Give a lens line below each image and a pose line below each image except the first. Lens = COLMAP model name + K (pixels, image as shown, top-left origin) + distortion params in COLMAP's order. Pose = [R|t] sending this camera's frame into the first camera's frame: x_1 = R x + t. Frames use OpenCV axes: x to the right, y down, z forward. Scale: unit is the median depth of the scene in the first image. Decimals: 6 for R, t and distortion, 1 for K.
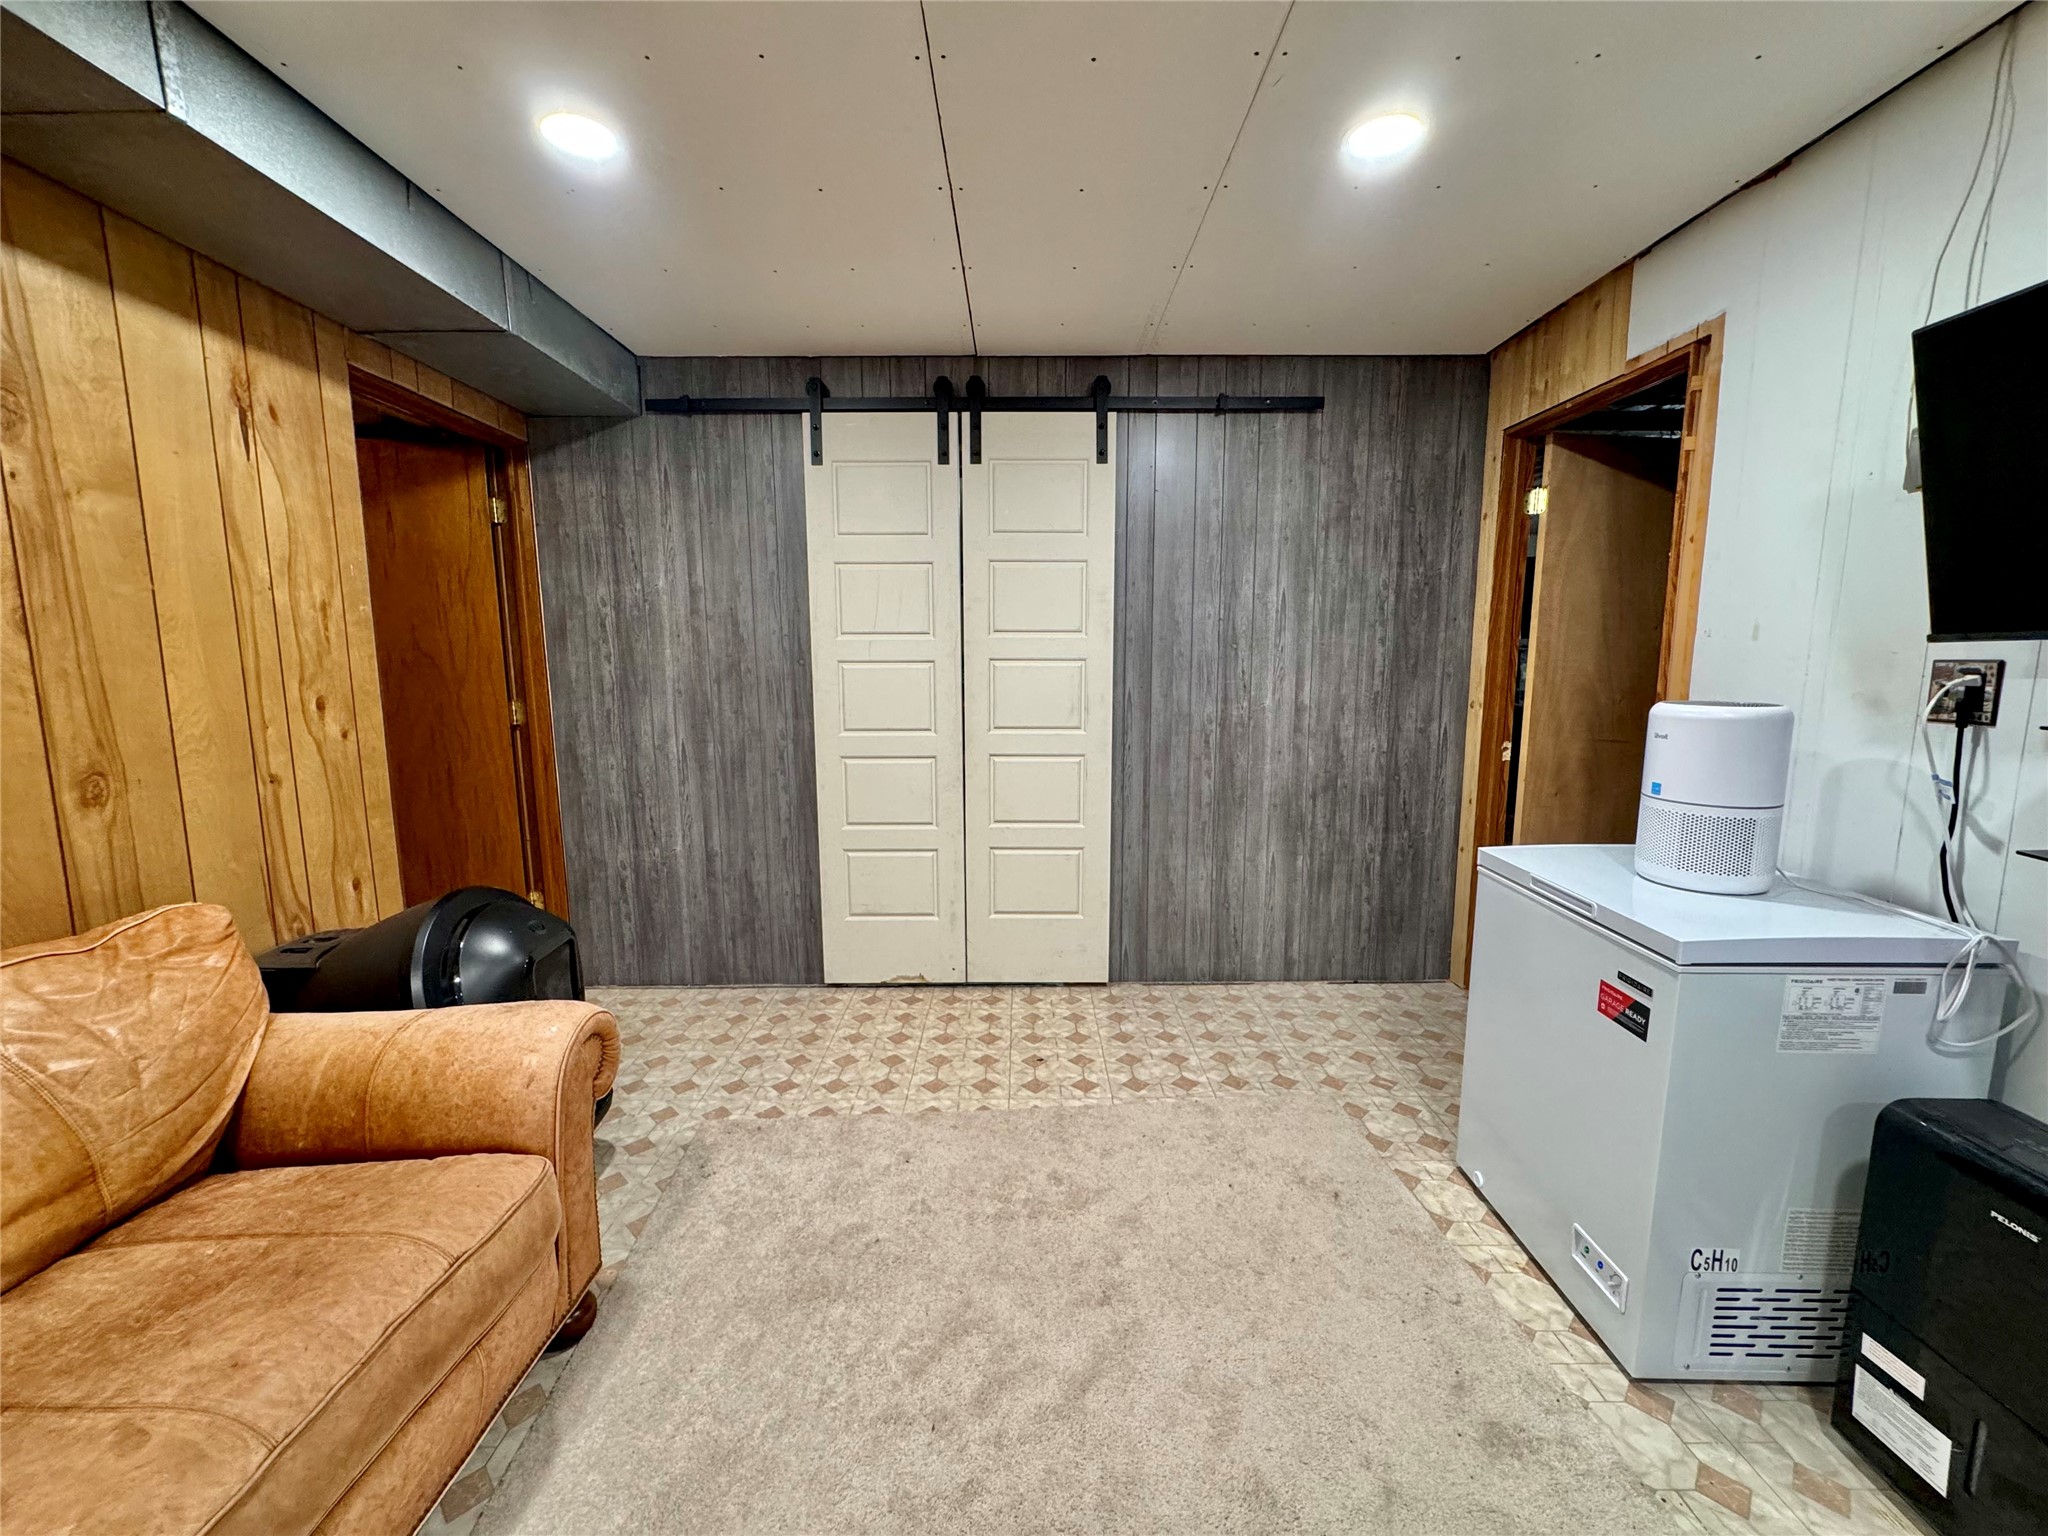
lens RADIAL K [[818.6, 0, 1022.2], [0, 818.6, 764.7], [0, 0, 1]] dist [-0.001788, -0.000059]
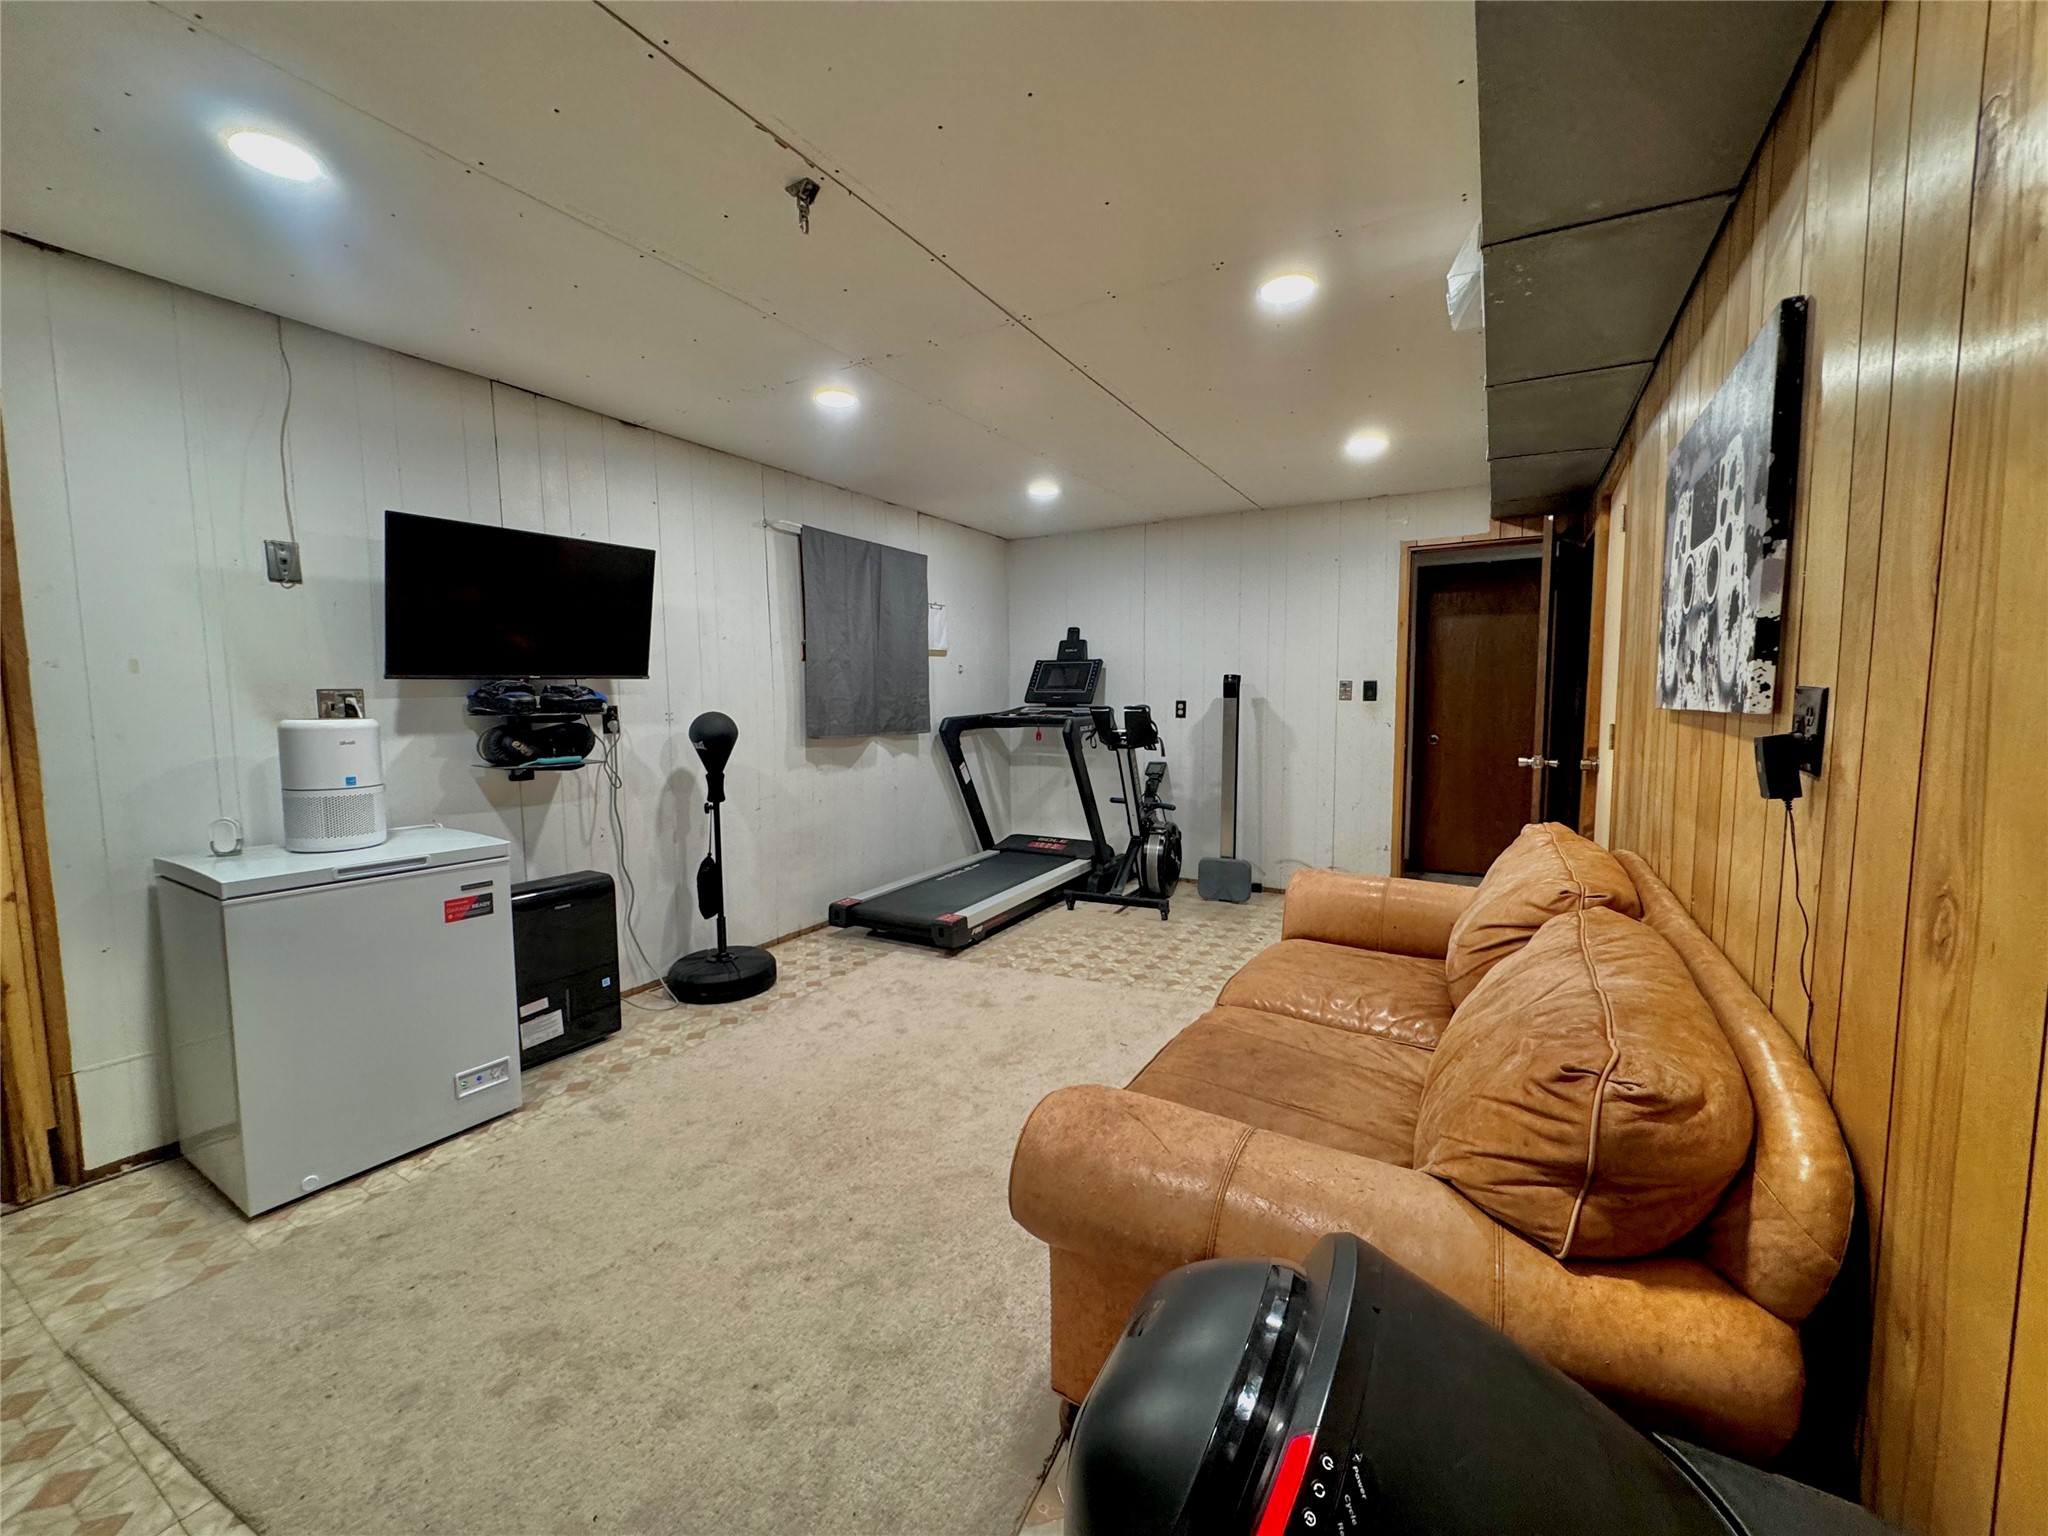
lens RADIAL K [[818.6, 0, 1022.2], [0, 818.6, 764.7], [0, 0, 1]] dist [-0.001788, -0.000059]
pose [[-0.864995, -0.035929, 0.500493, -0.474287], [0.074792, 0.977059, 0.199402, -0.100386], [-0.496176, 0.209915, -0.842464, 0.849704]]
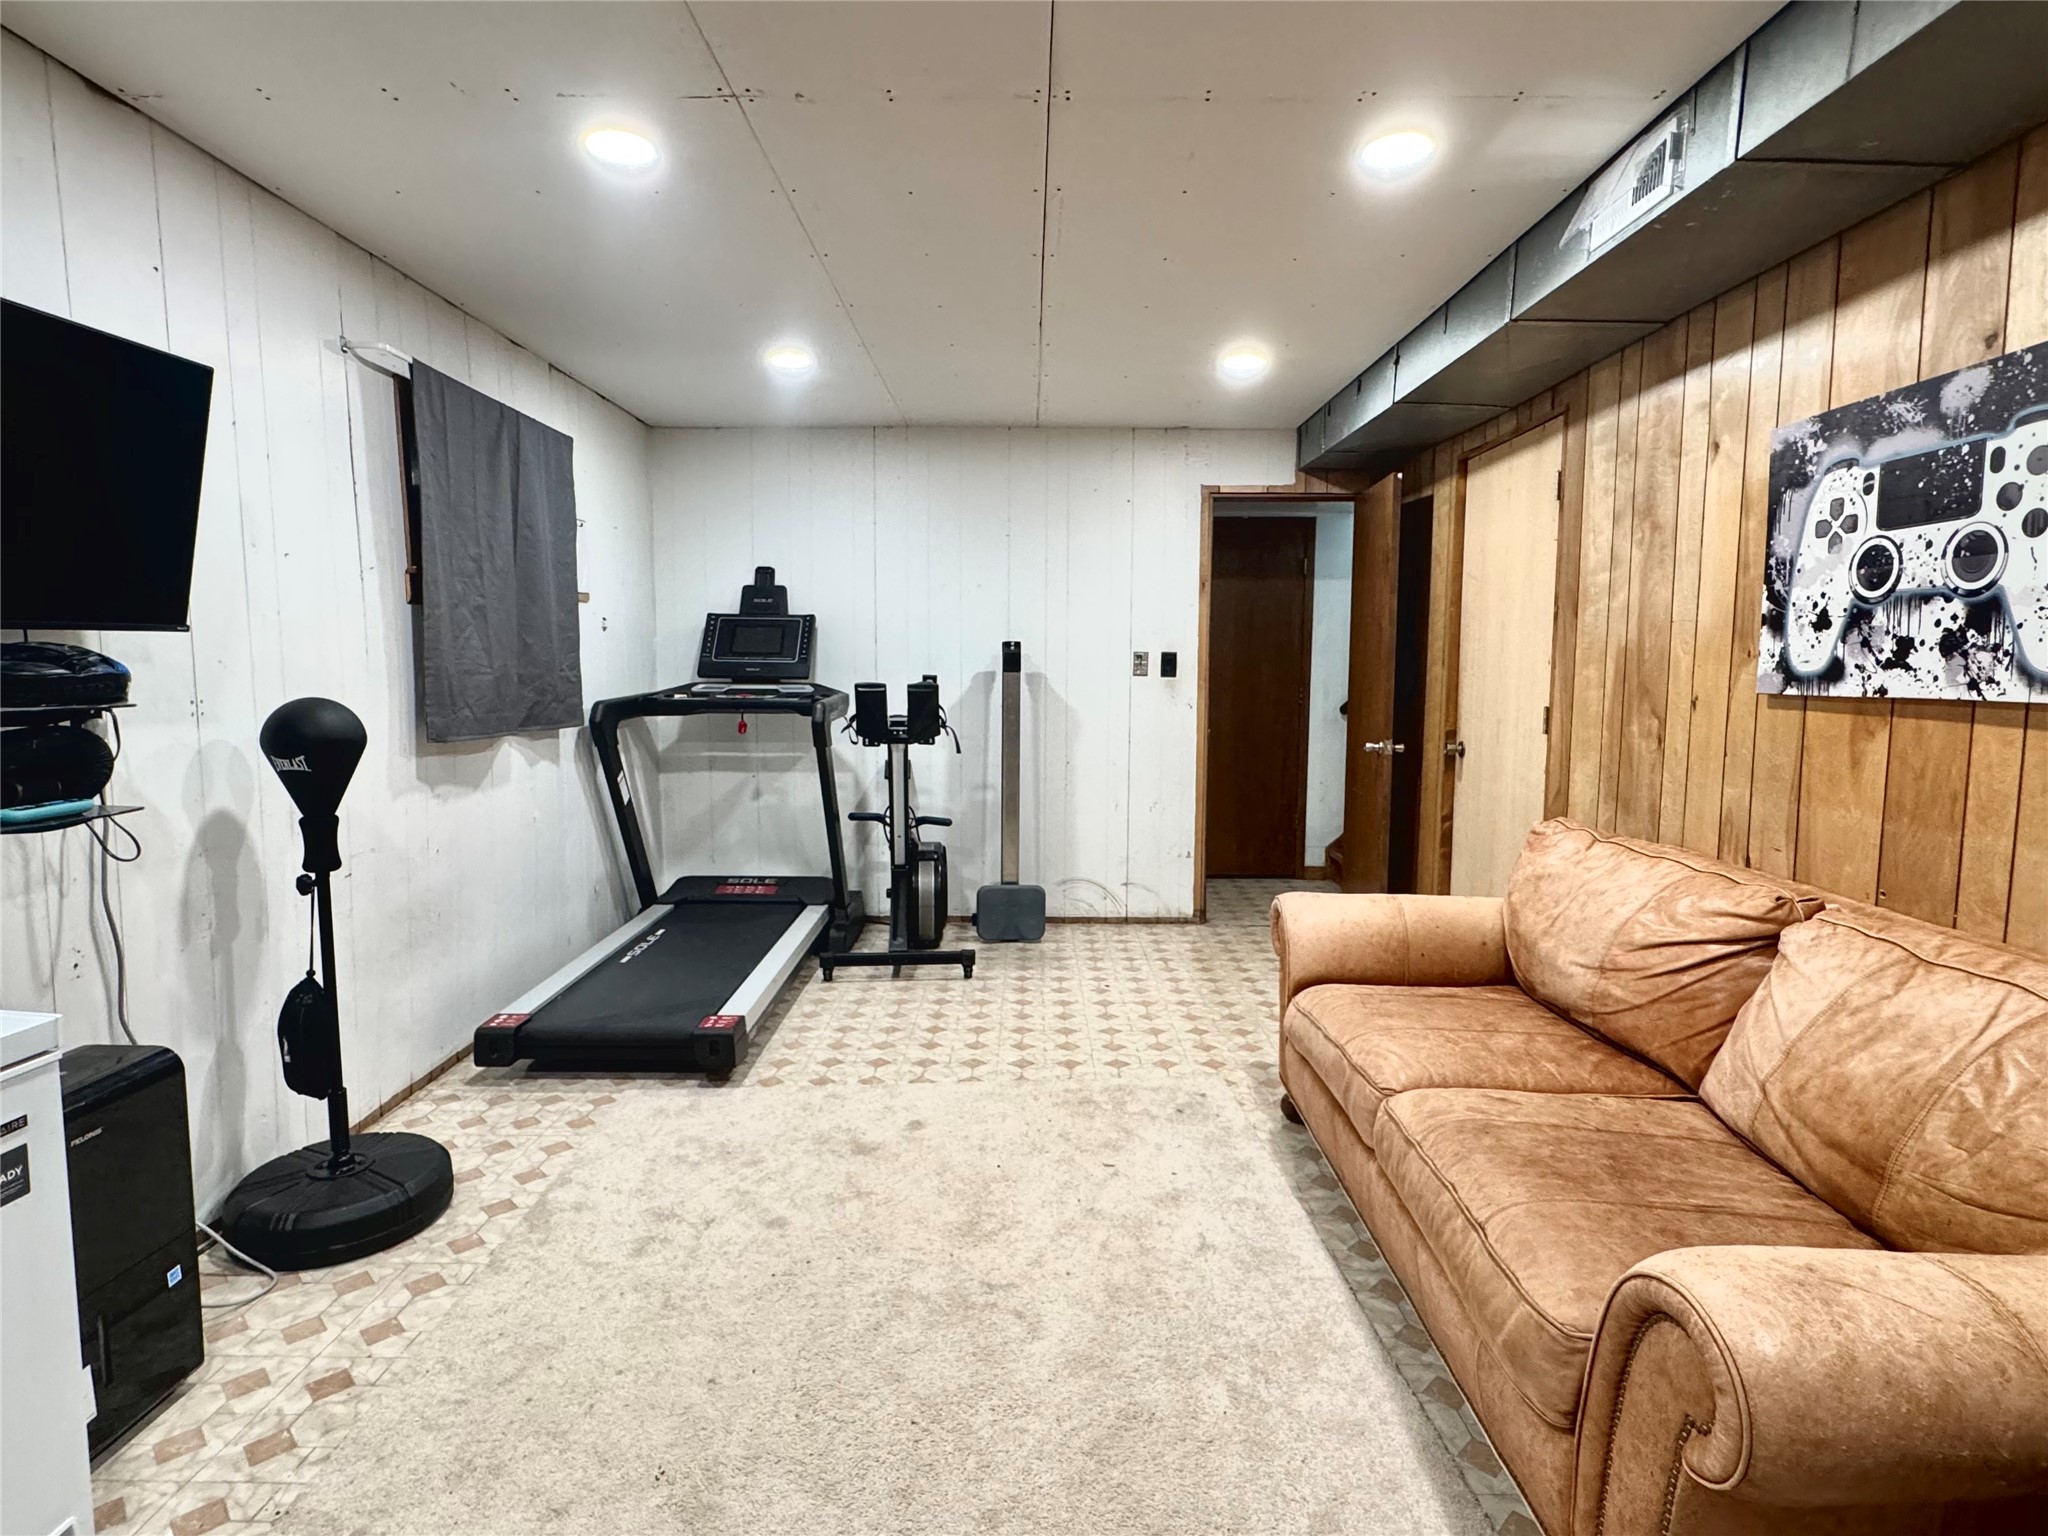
lens RADIAL K [[1073.7, 0, 1021.7], [0, 1073.7, 762.3], [0, 0, 1]] dist [-0.000903, 0.000441]
pose [[-0.999954, -0.003969, 0.008688, -0.044302], [-0.001900, 0.974061, 0.226277, -0.107717], [-0.009360, 0.226250, -0.974024, 0.845409]]
